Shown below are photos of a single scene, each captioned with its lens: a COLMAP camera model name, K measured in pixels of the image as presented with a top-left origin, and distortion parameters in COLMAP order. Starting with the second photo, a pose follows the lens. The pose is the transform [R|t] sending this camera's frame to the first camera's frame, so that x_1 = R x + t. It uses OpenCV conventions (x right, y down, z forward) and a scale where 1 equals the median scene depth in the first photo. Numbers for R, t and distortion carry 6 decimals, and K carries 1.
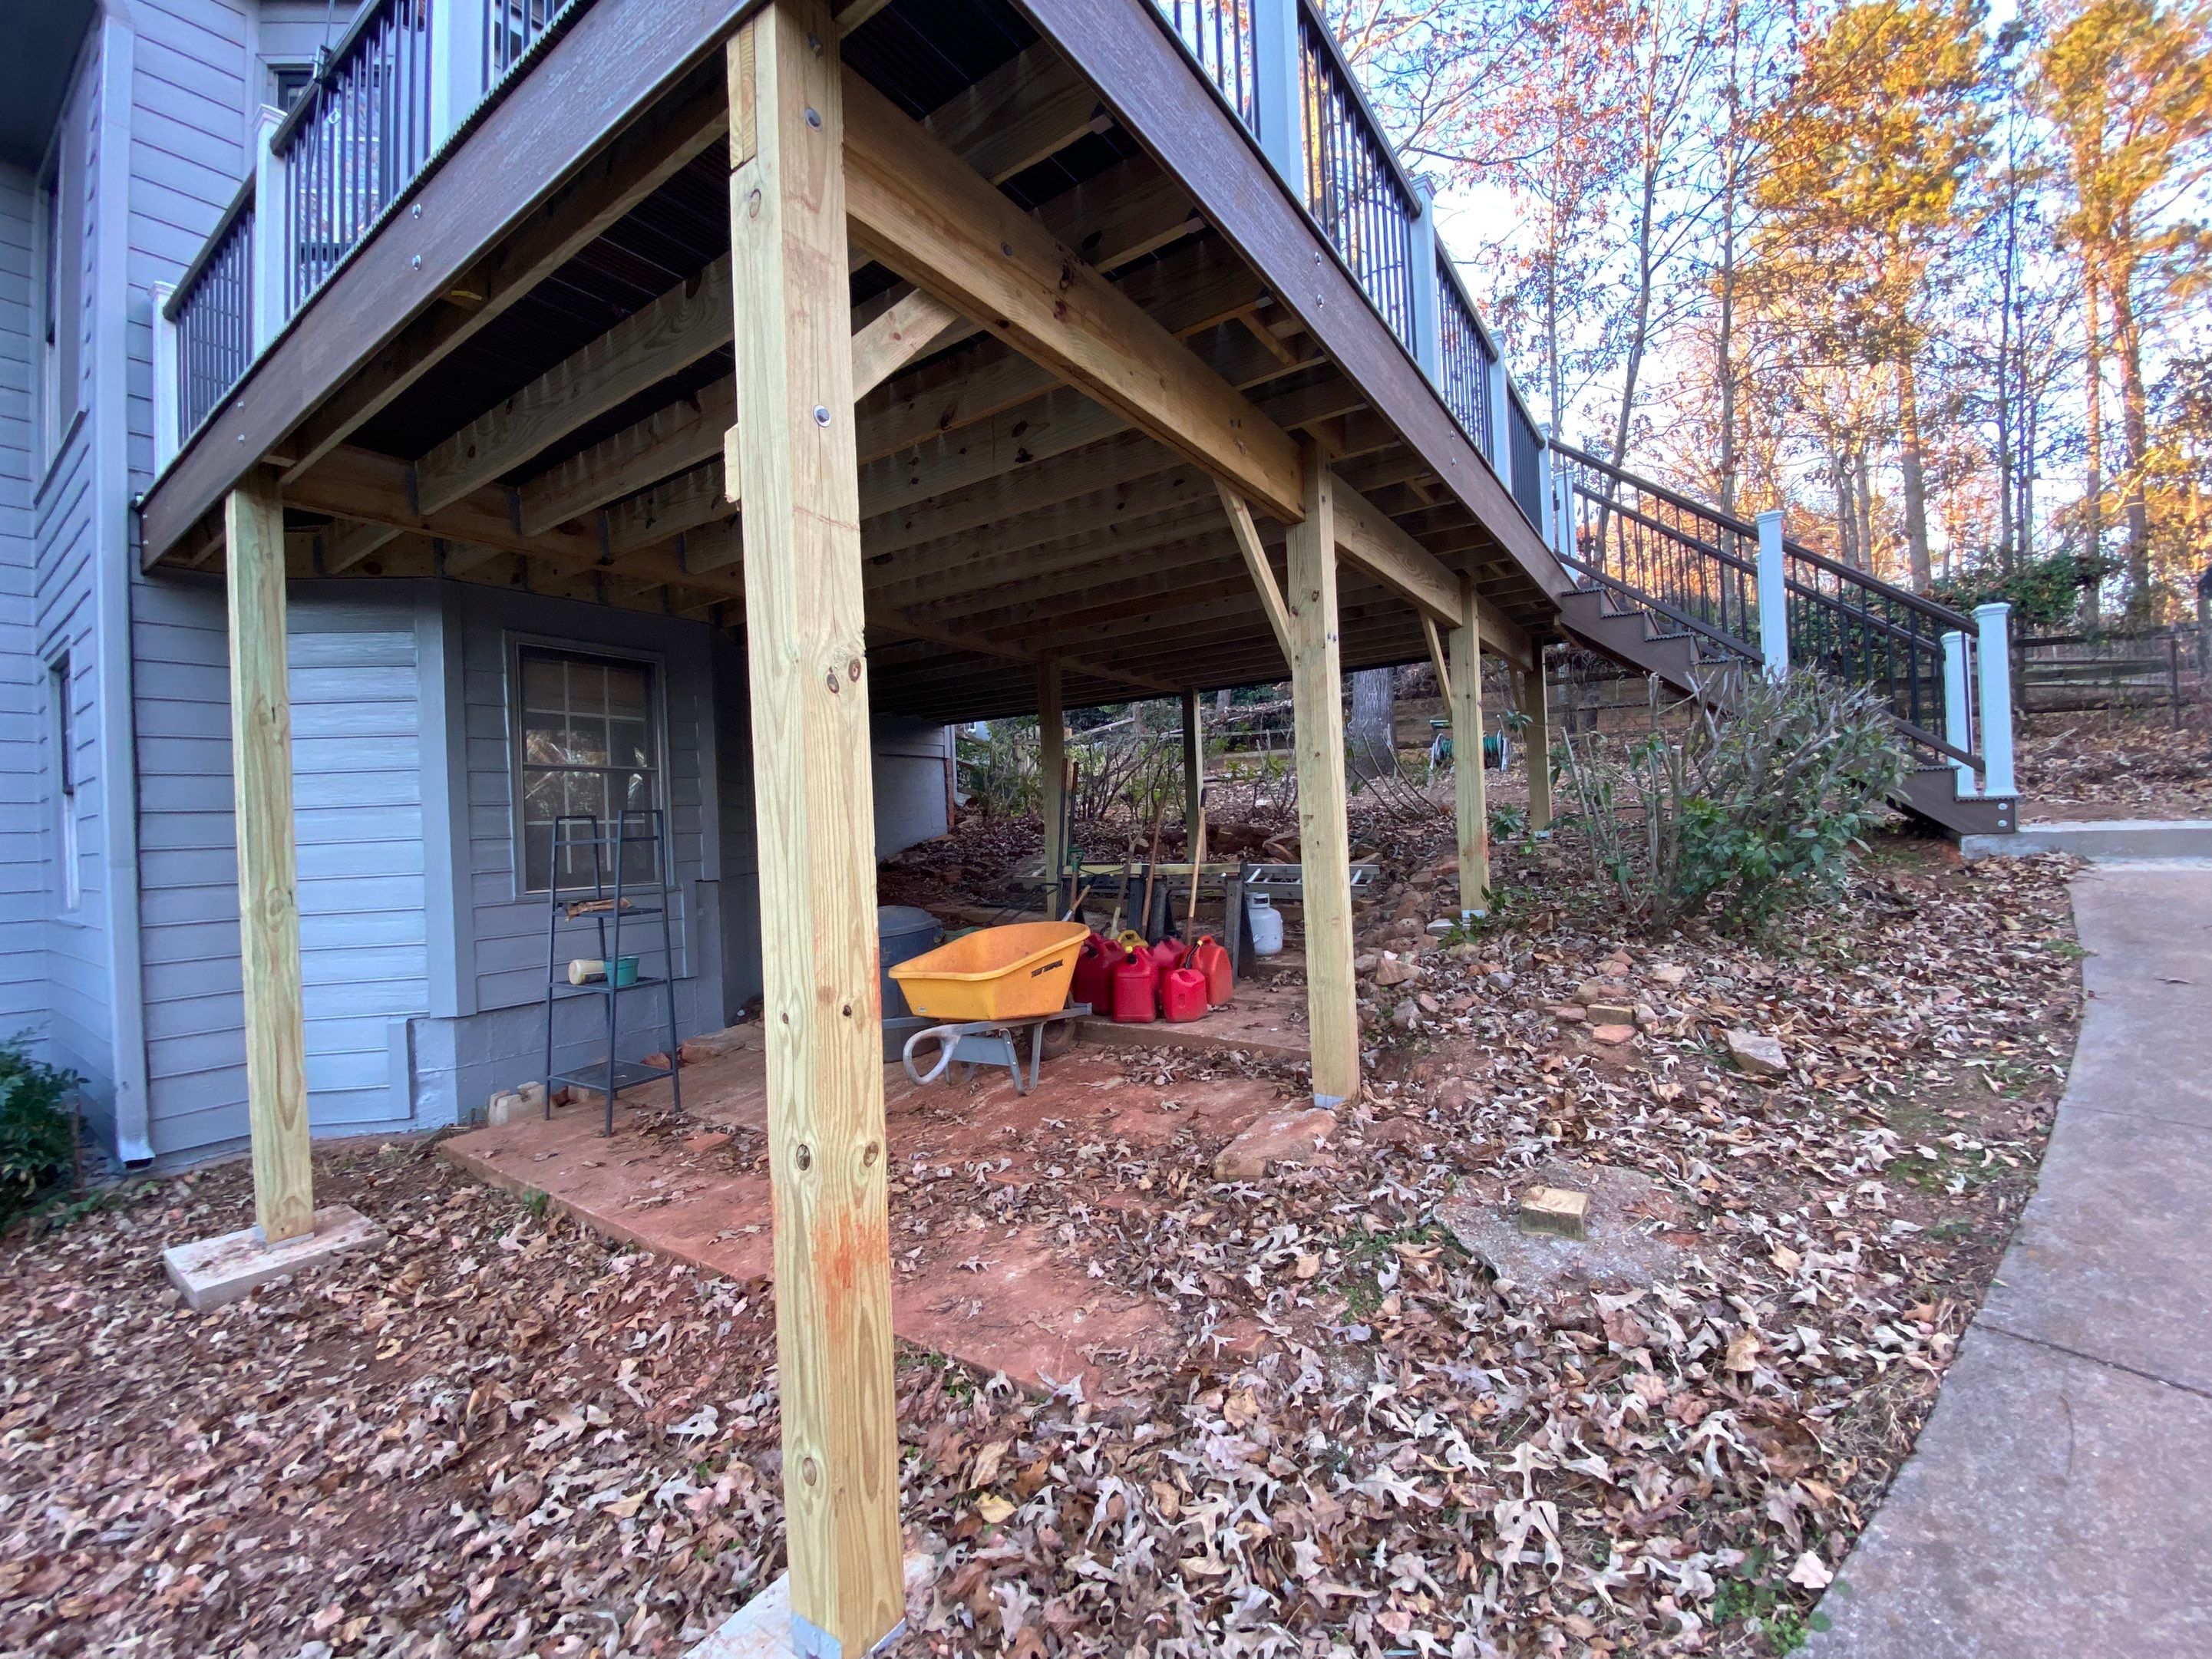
lens RADIAL K [[894.2, 0, 1104.1], [0, 894.2, 820.4], [0, 0, 1]] dist [0.001485, -0.003994]
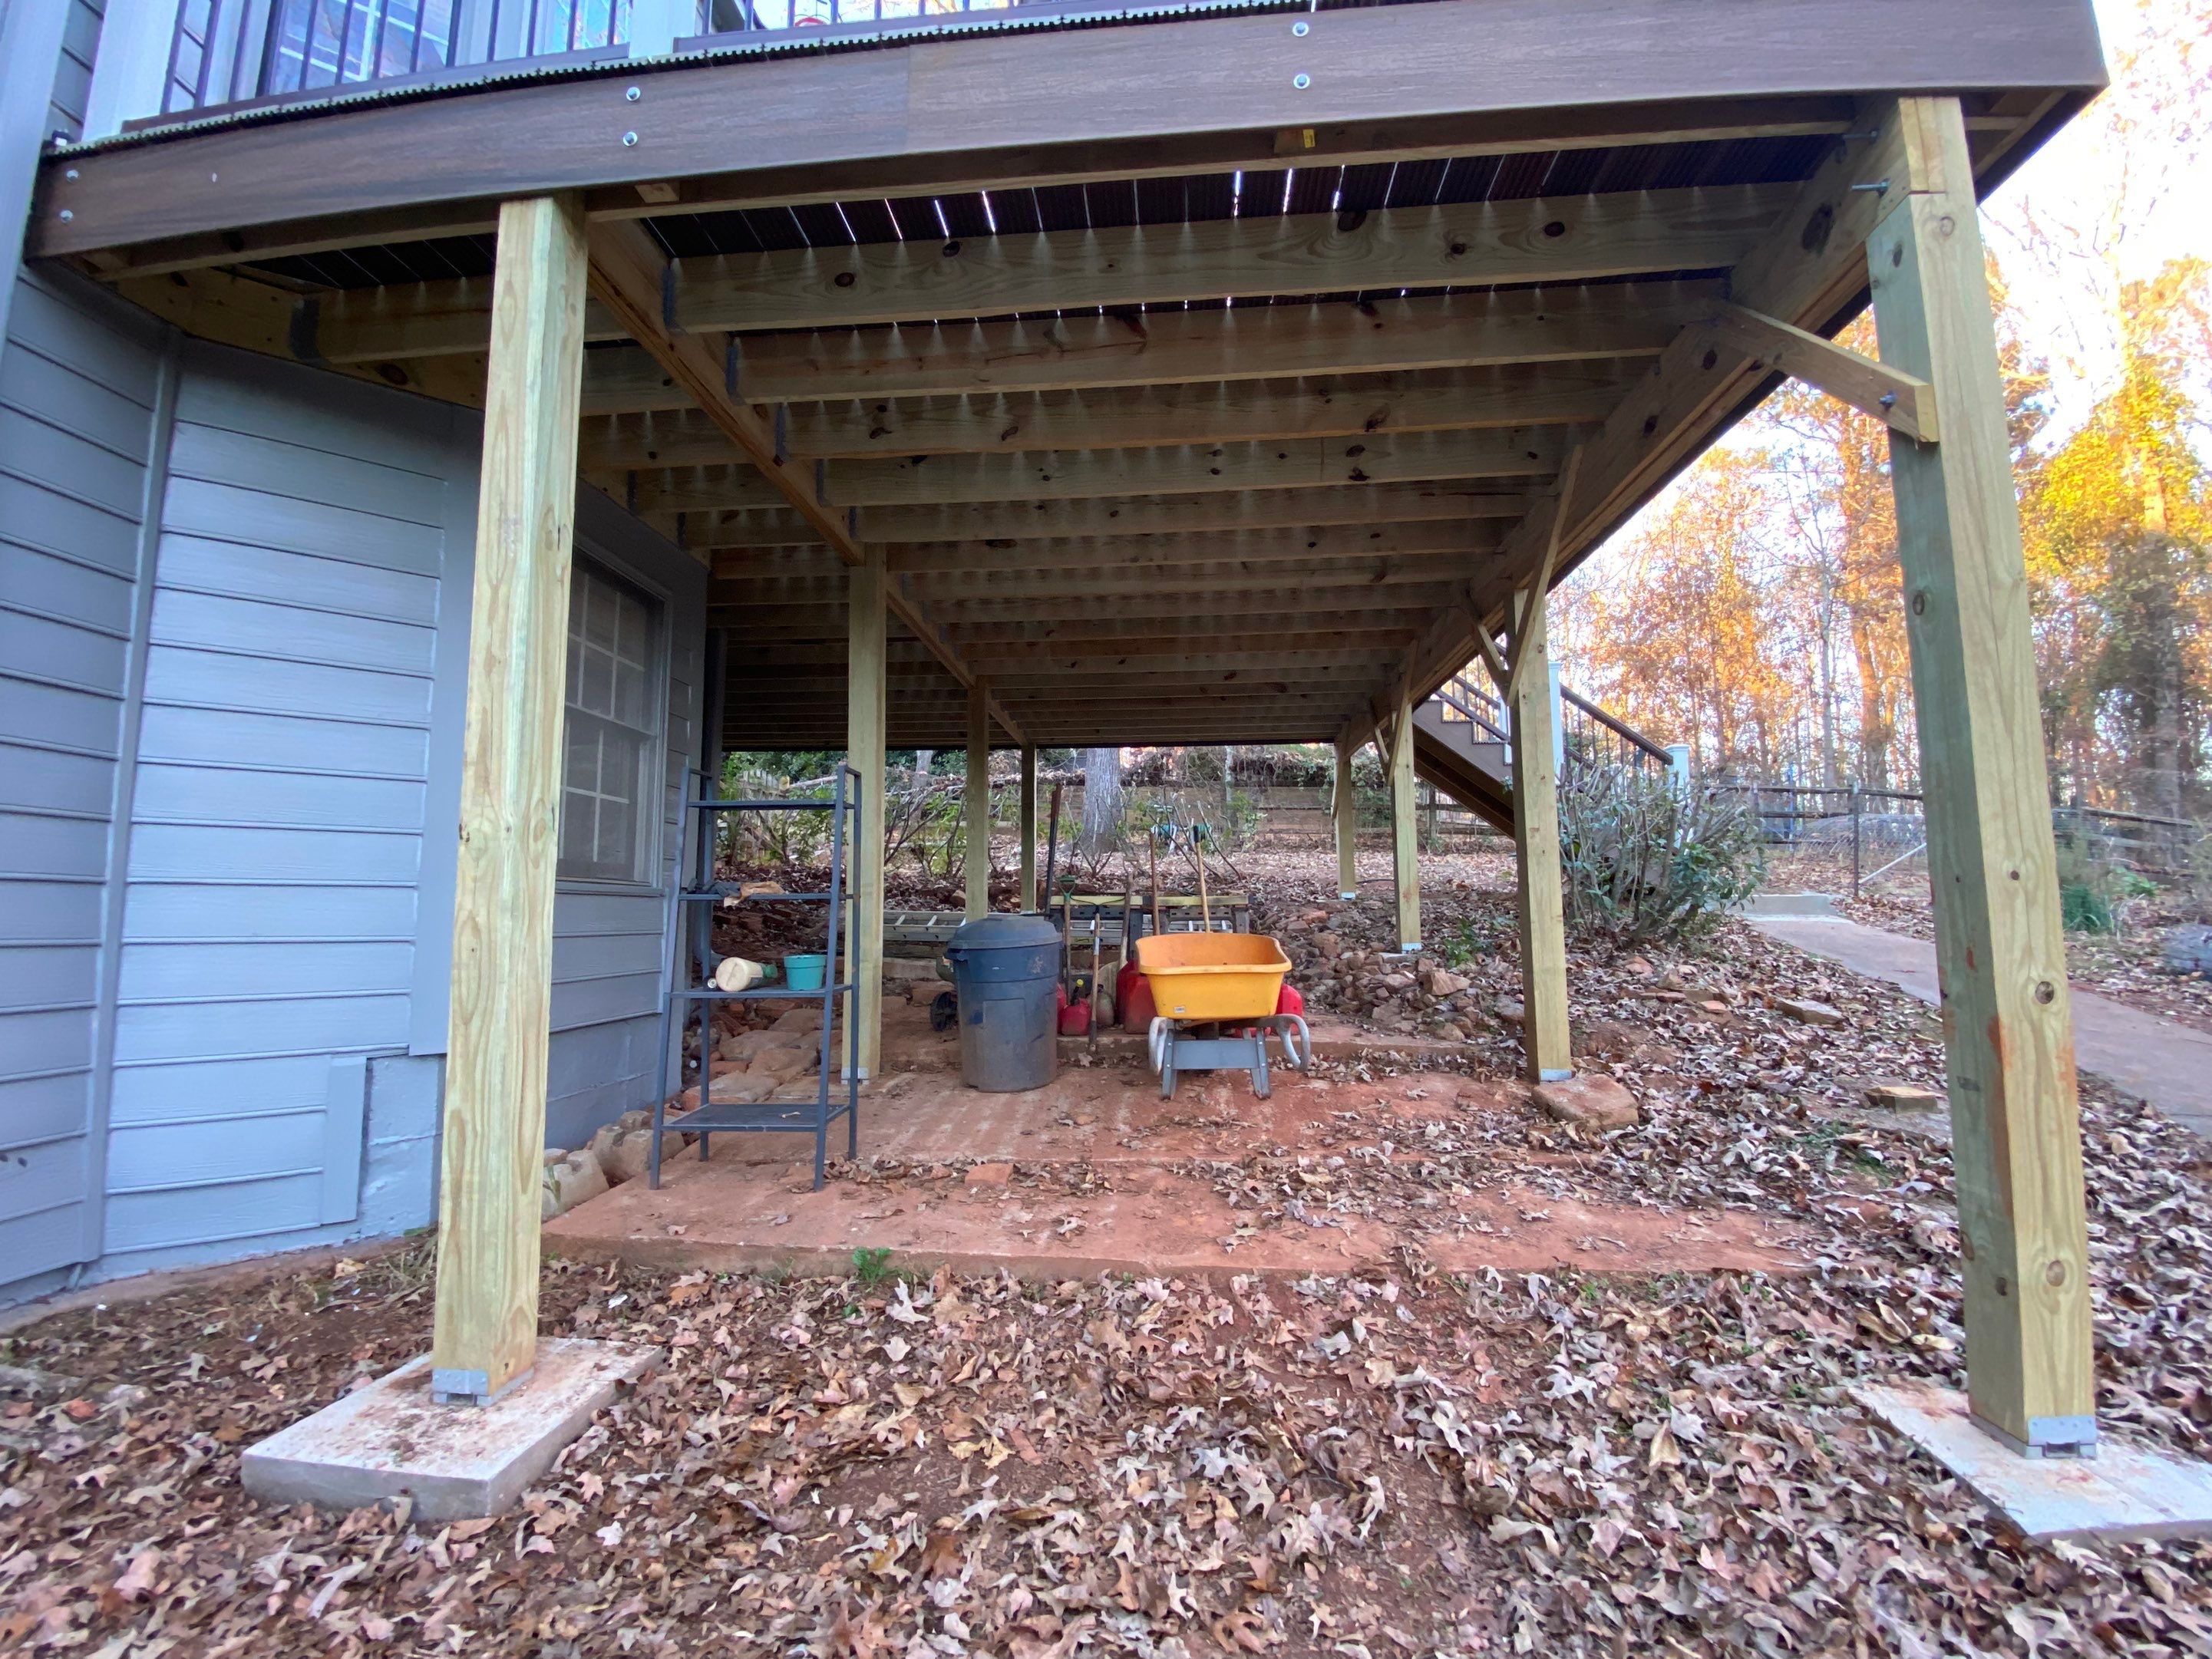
lens RADIAL K [[894.2, 0, 1099.5], [0, 894.2, 832.7], [0, 0, 1]] dist [0.001485, -0.003994]
pose [[0.874843, 0.082917, 0.477258, -0.842198], [-0.038250, 0.993989, -0.102579, 0.142526], [-0.482895, 0.071485, 0.872756, 0.240218]]
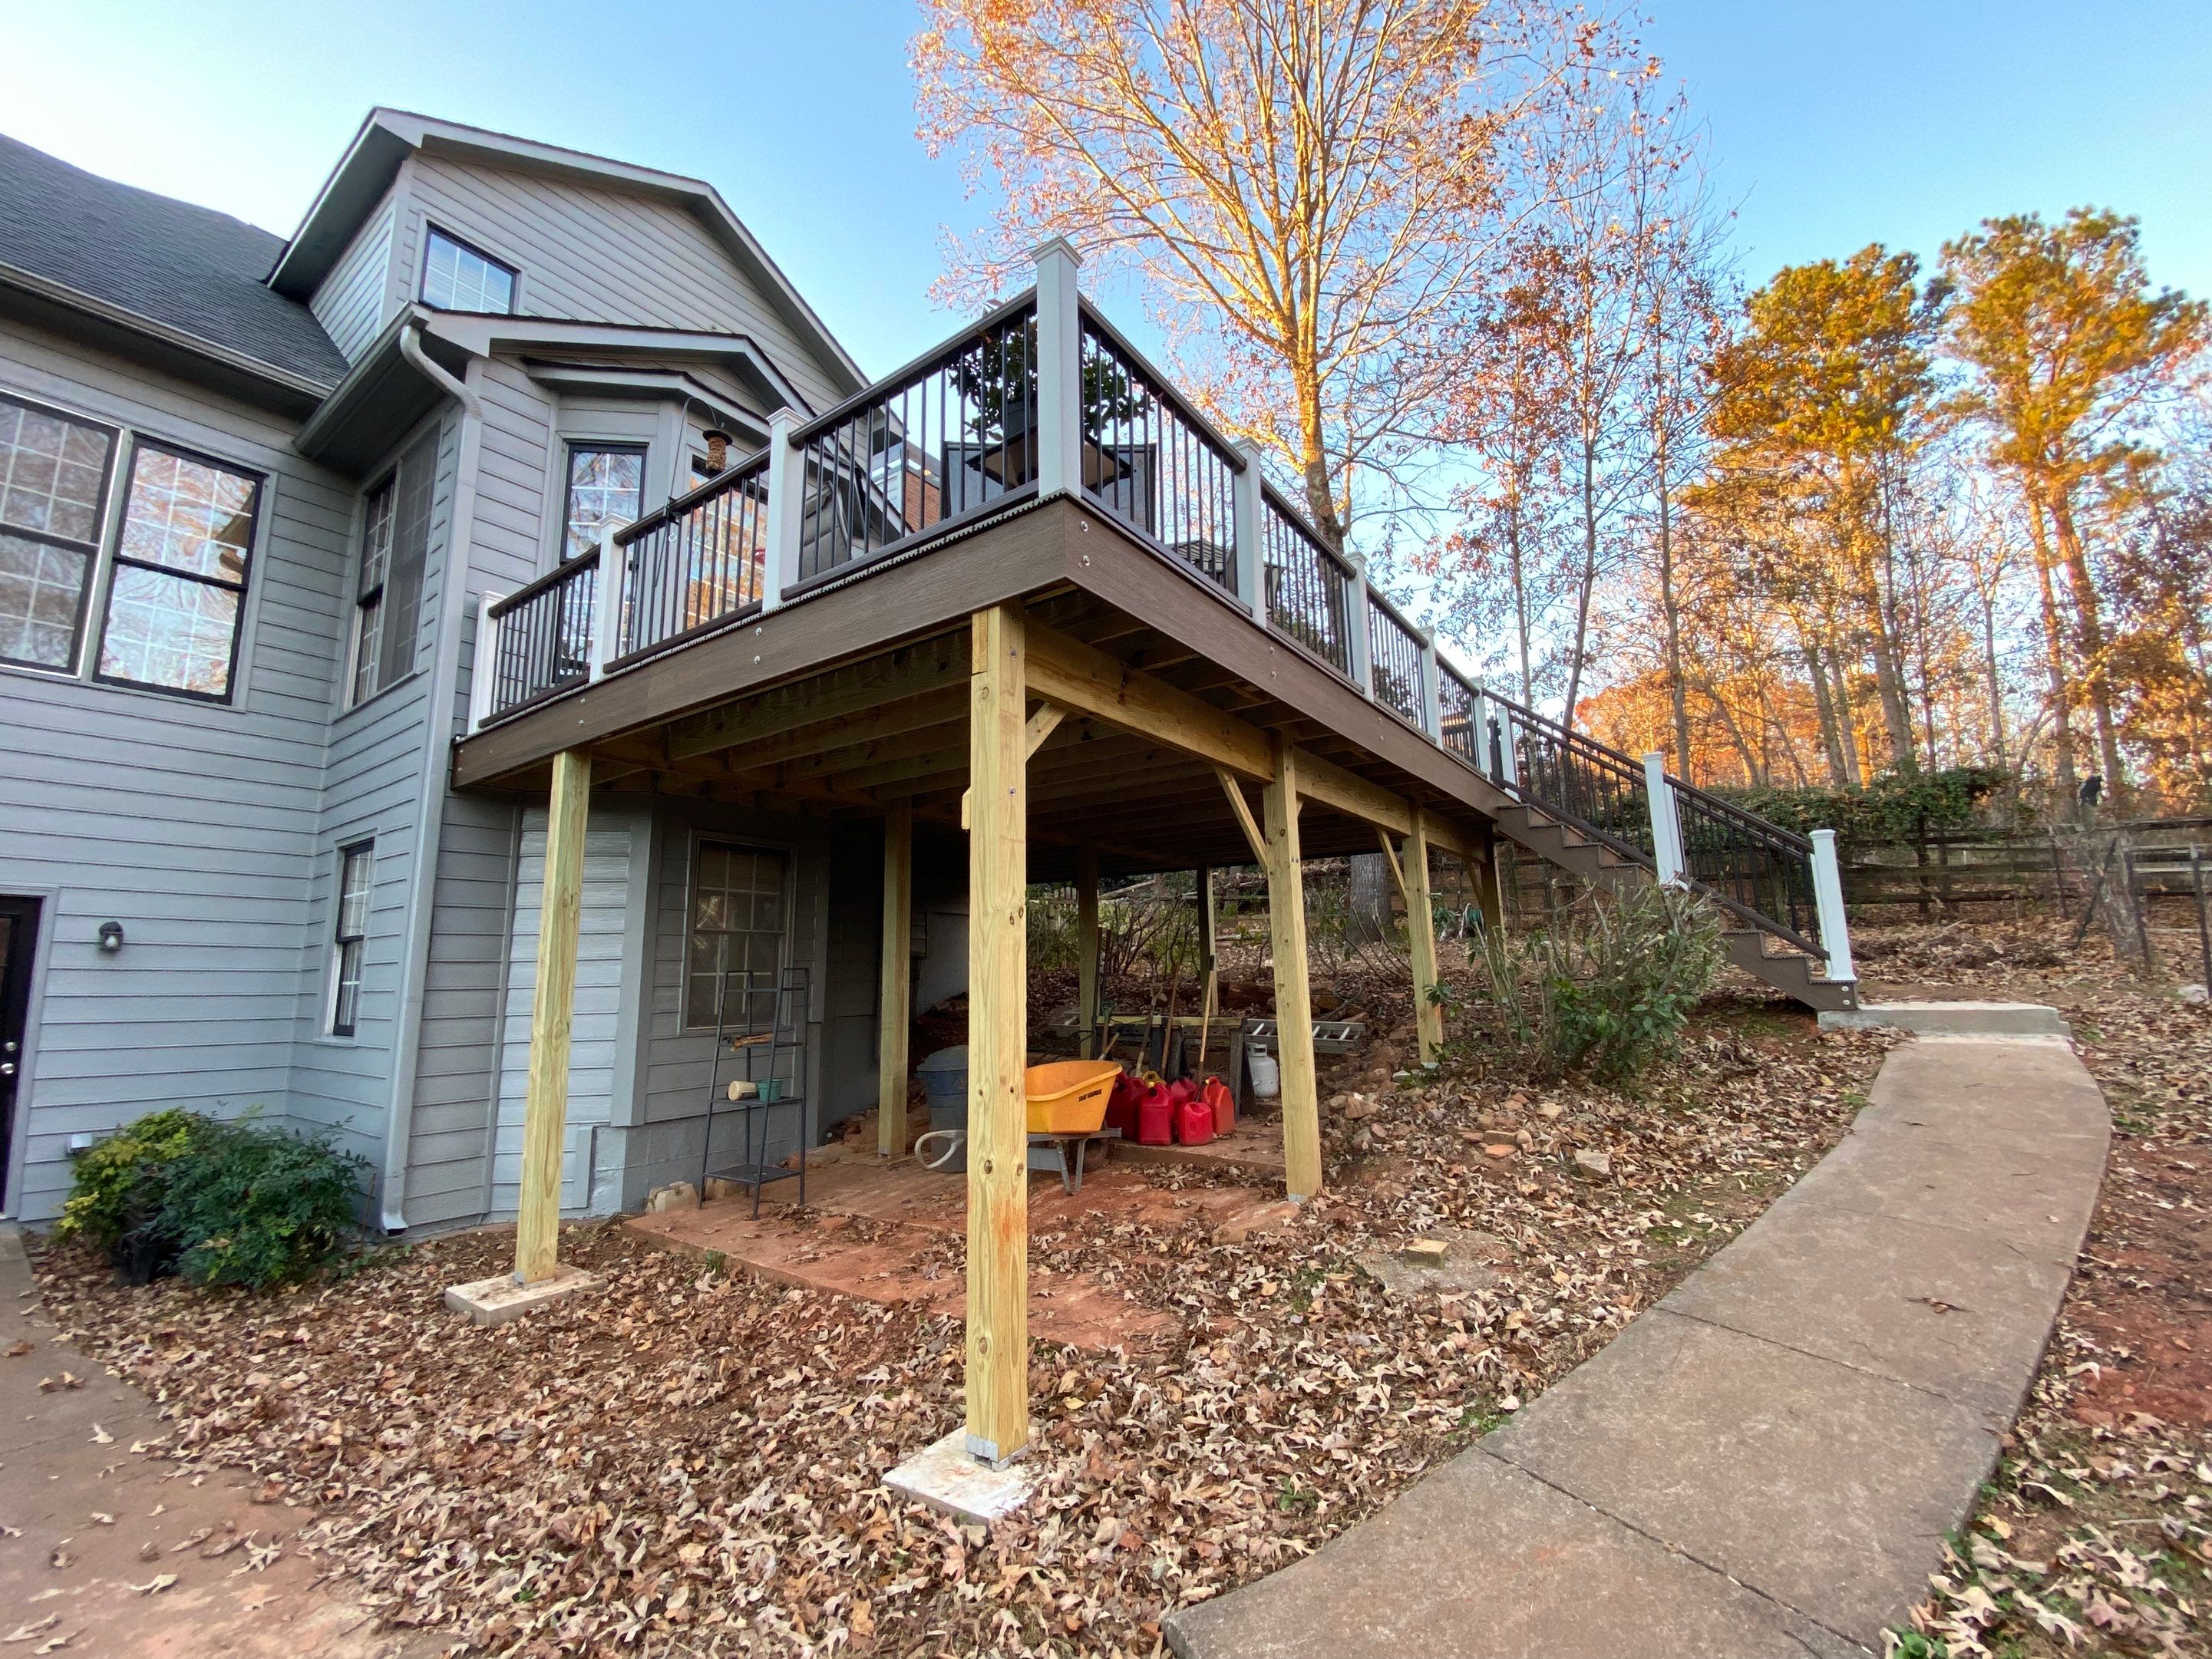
lens RADIAL K [[894.2, 0, 1105.0], [0, 894.2, 827.6], [0, 0, 1]] dist [0.001485, -0.003994]
pose [[0.999560, 0.019868, -0.022027, -0.023790], [-0.023138, 0.986877, -0.159805, -0.020190], [0.018563, 0.160244, 0.986903, -0.434937]]
